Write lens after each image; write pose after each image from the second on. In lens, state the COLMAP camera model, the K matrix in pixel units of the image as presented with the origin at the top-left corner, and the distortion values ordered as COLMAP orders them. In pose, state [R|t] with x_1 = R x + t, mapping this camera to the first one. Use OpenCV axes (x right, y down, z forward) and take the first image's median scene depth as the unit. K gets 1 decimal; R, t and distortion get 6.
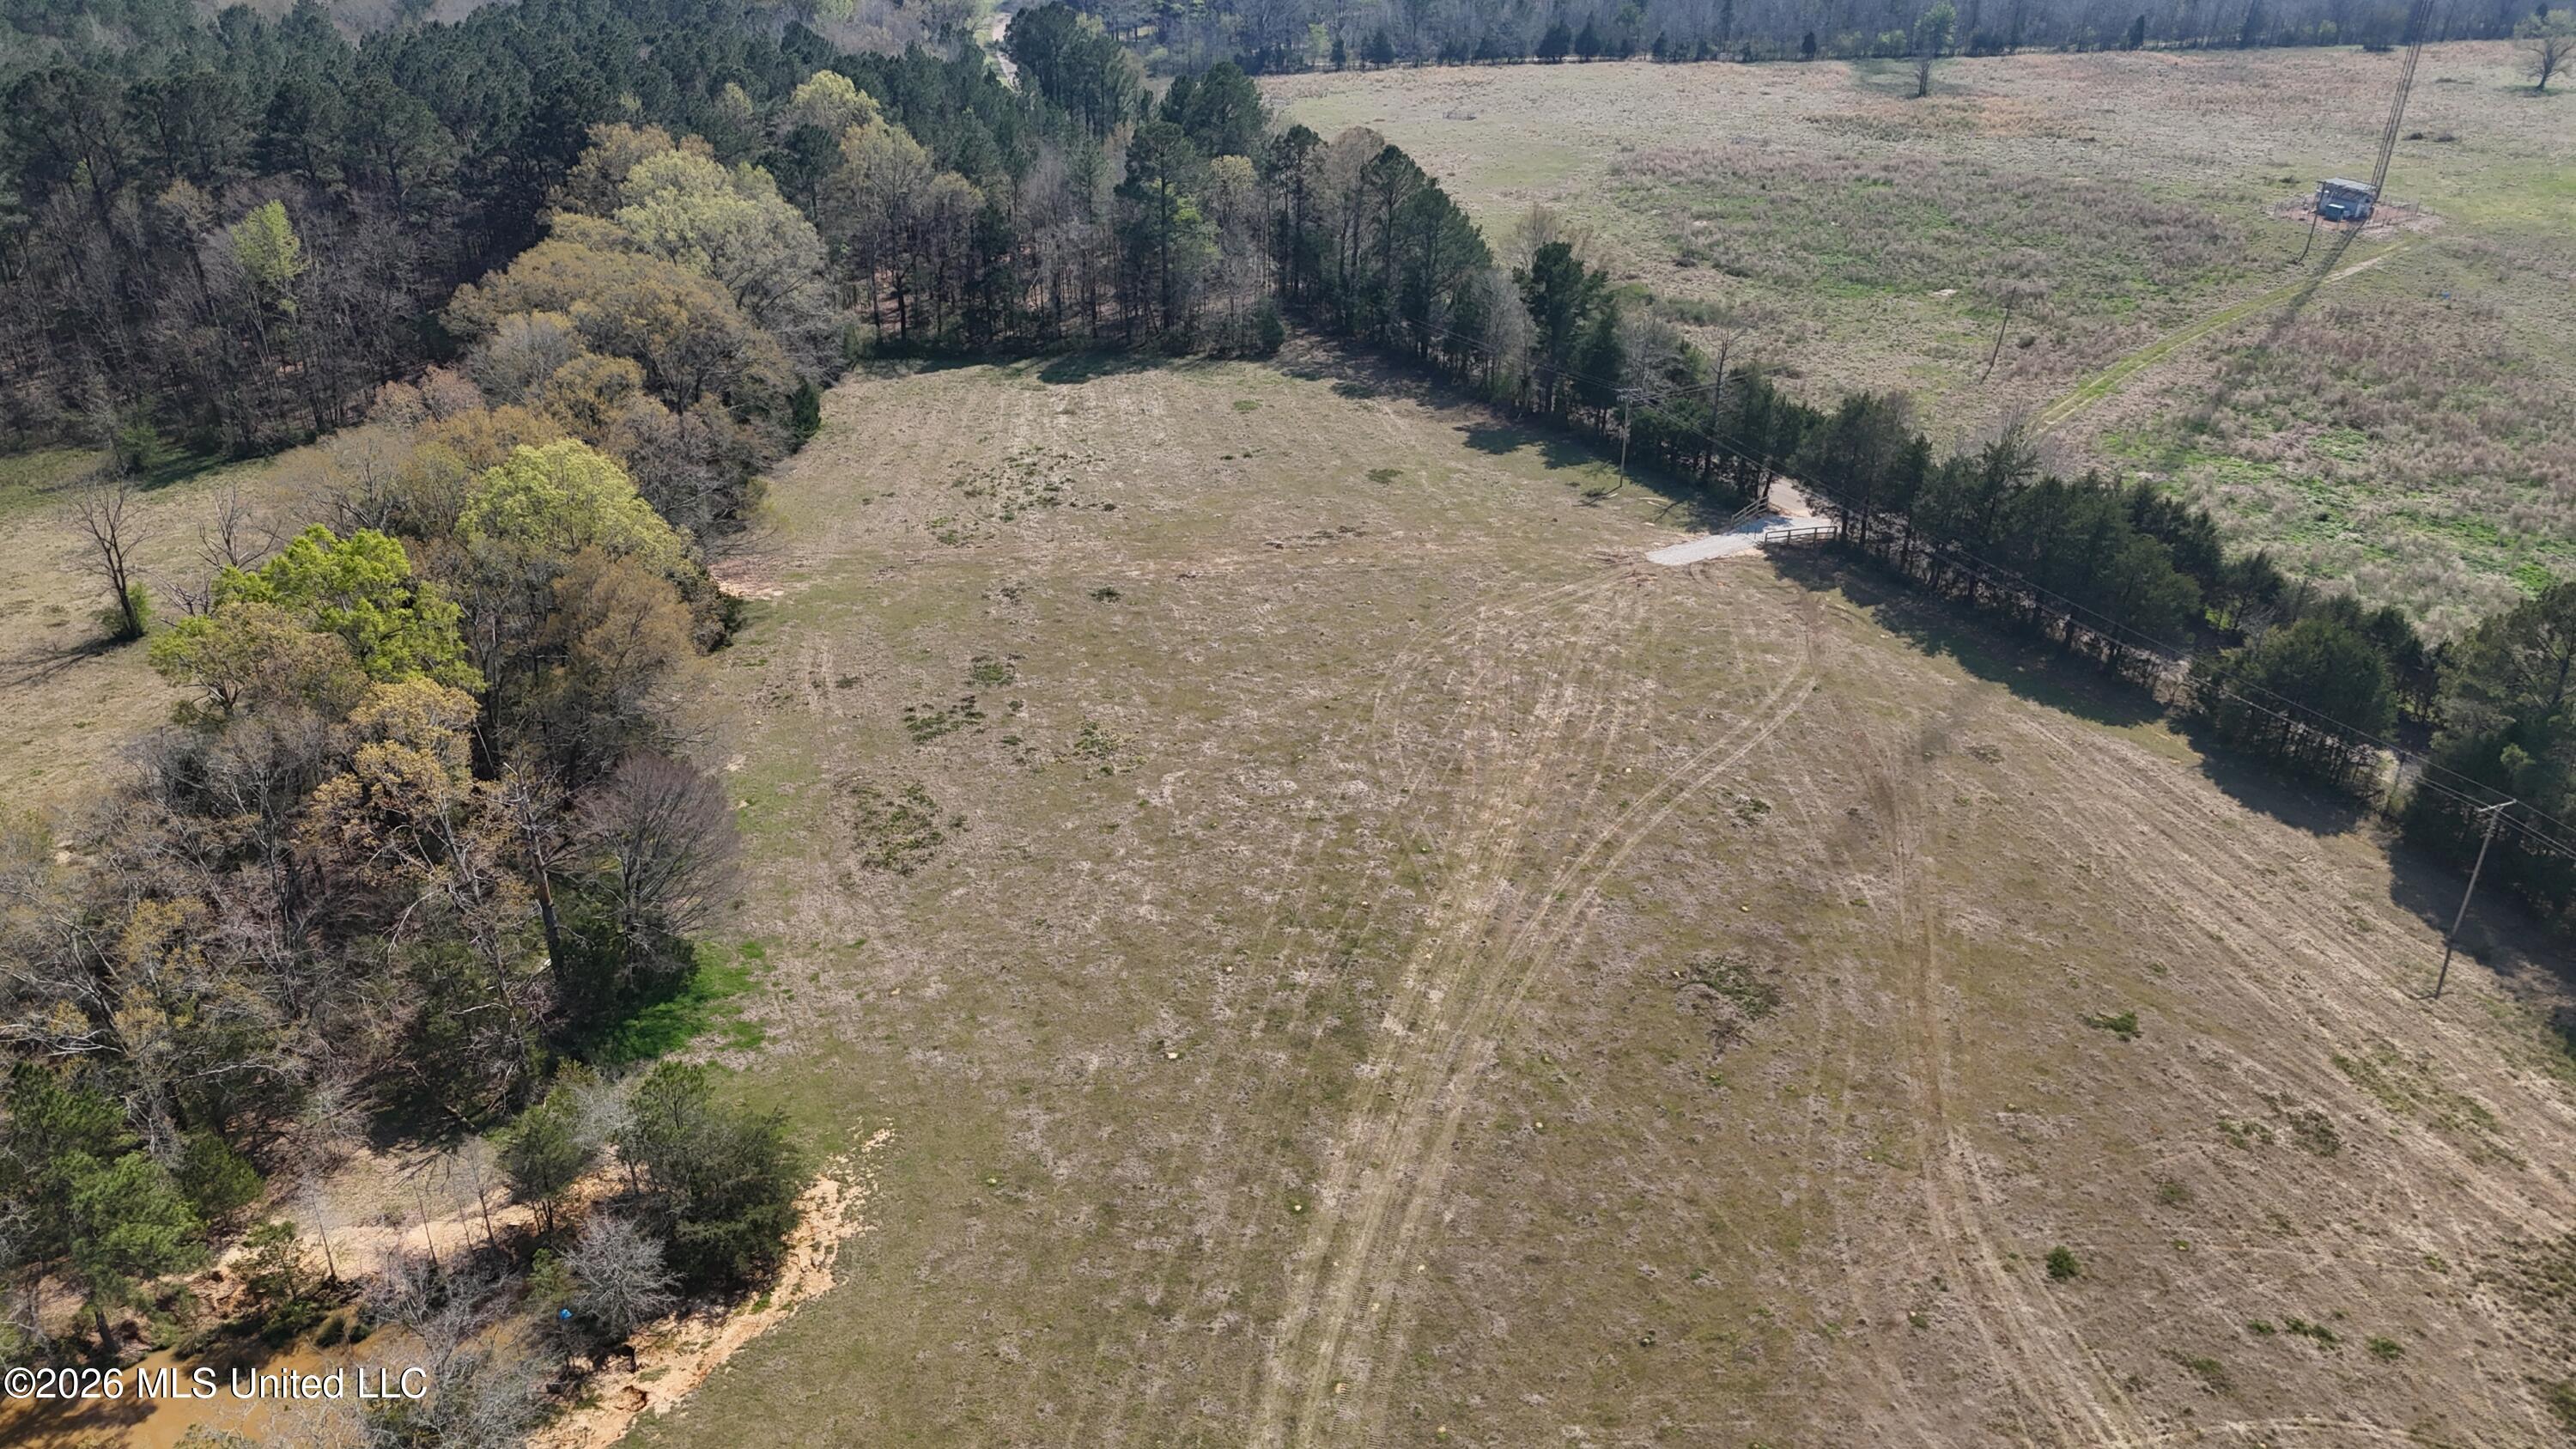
lens RADIAL K [[1892.0, 0, 1288.0], [0, 1892.0, 724.5], [0, 0, 1]] dist [0.085037, -0.083061]
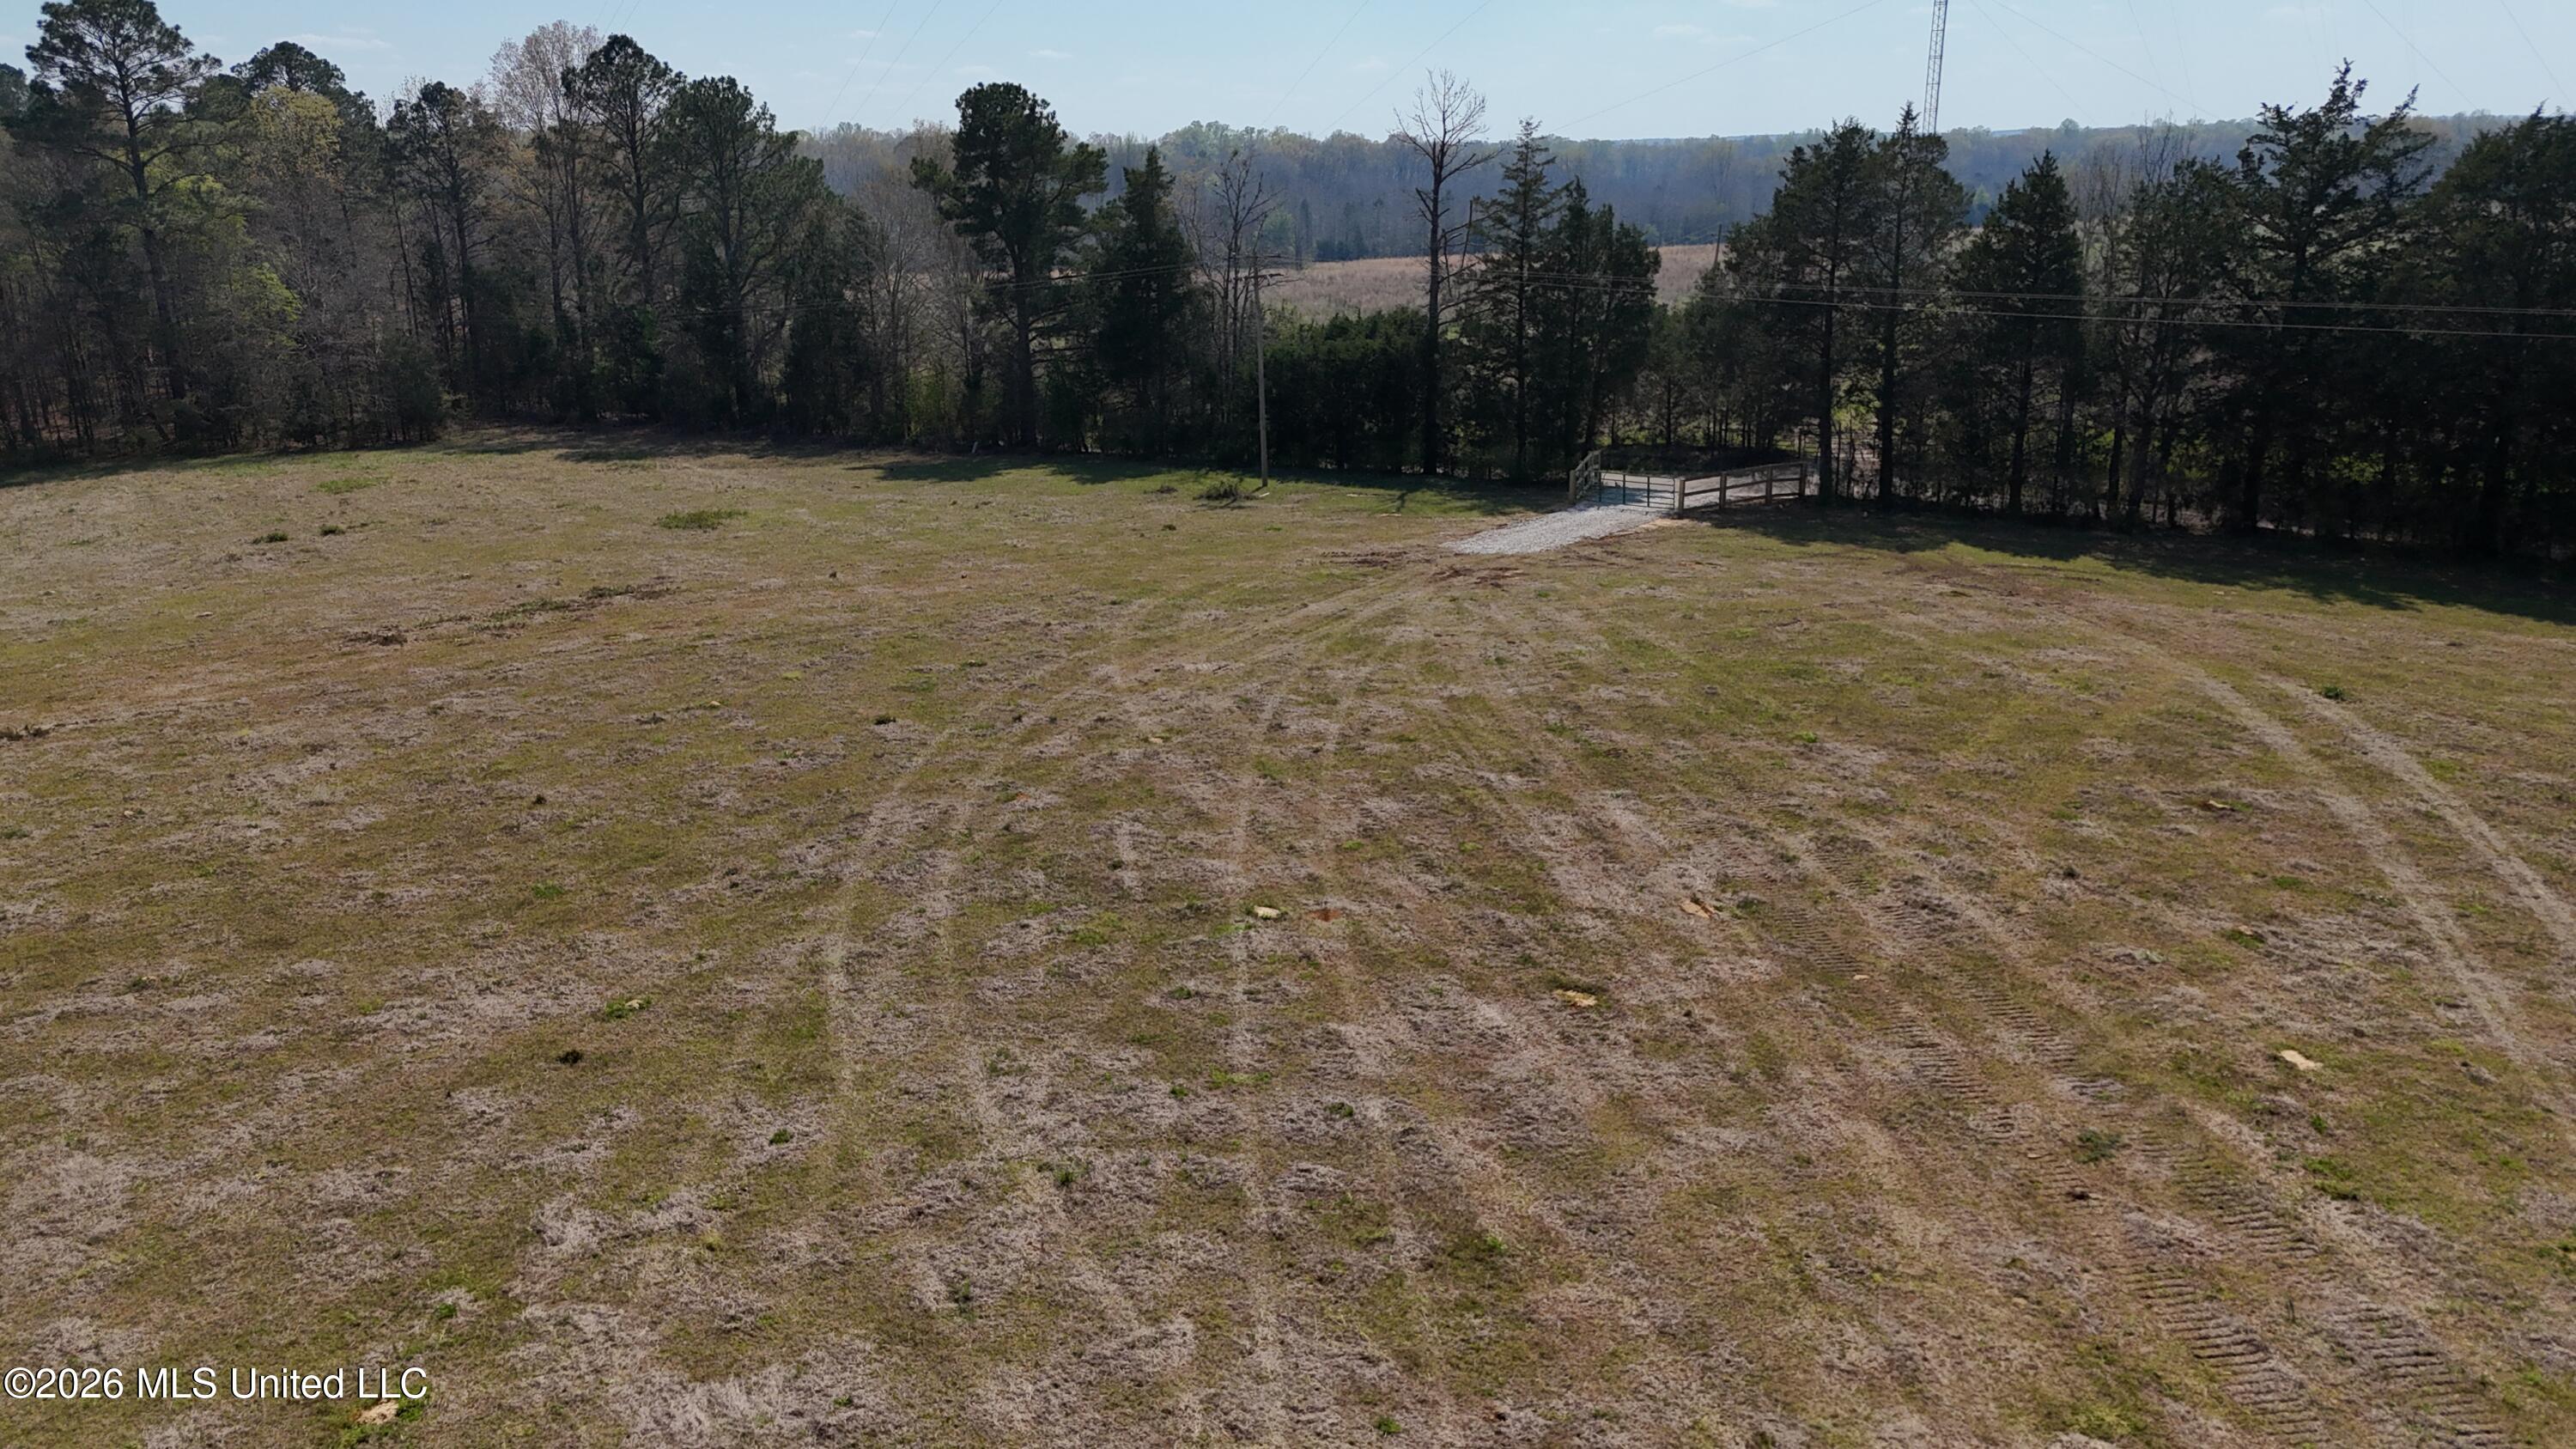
lens RADIAL K [[1892.0, 0, 1288.0], [0, 1892.0, 724.5], [0, 0, 1]] dist [0.085037, -0.083061]
pose [[0.927419, -0.125015, 0.352513, 0.021652], [0.194599, 0.966157, -0.169330, 0.004425], [-0.319414, 0.225638, 0.920360, 0.722103]]
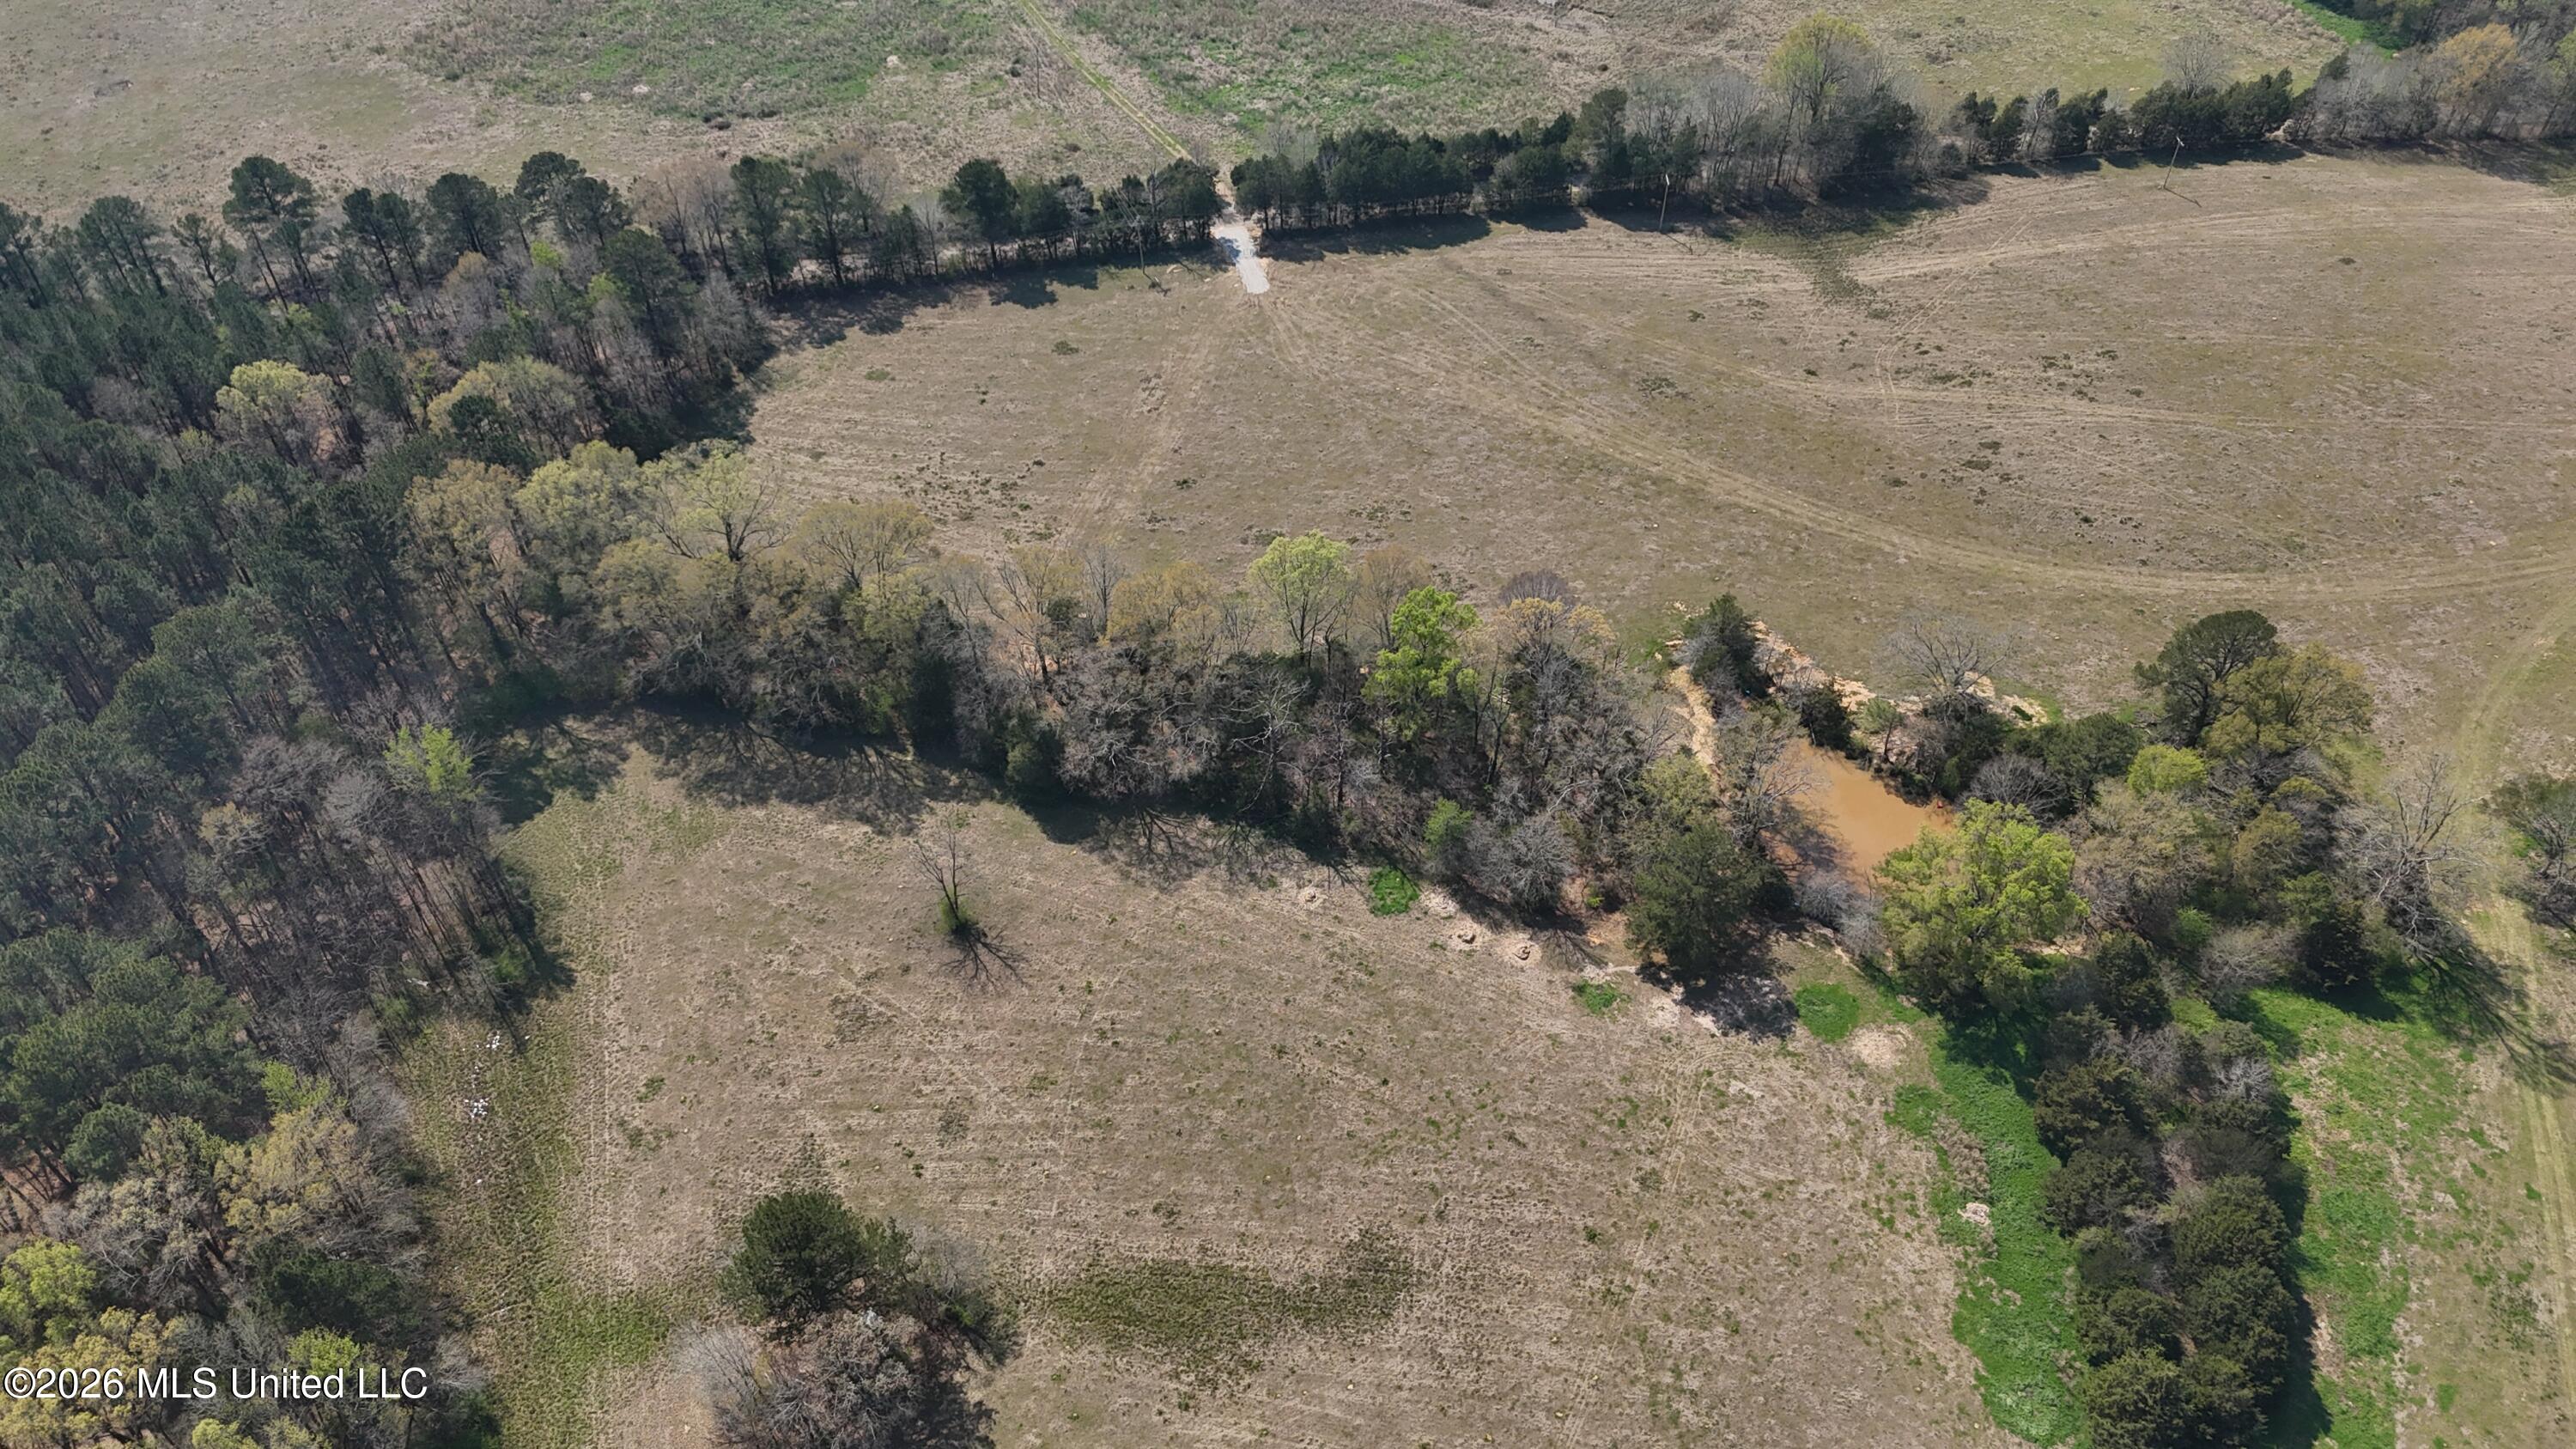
lens RADIAL K [[1892.0, 0, 1288.0], [0, 1892.0, 724.5], [0, 0, 1]] dist [0.085037, -0.083061]
pose [[0.325544, -0.680408, 0.656556, -1.368404], [0.452594, 0.721799, 0.523608, -0.782727], [-0.830169, 0.126696, 0.542926, 0.047200]]
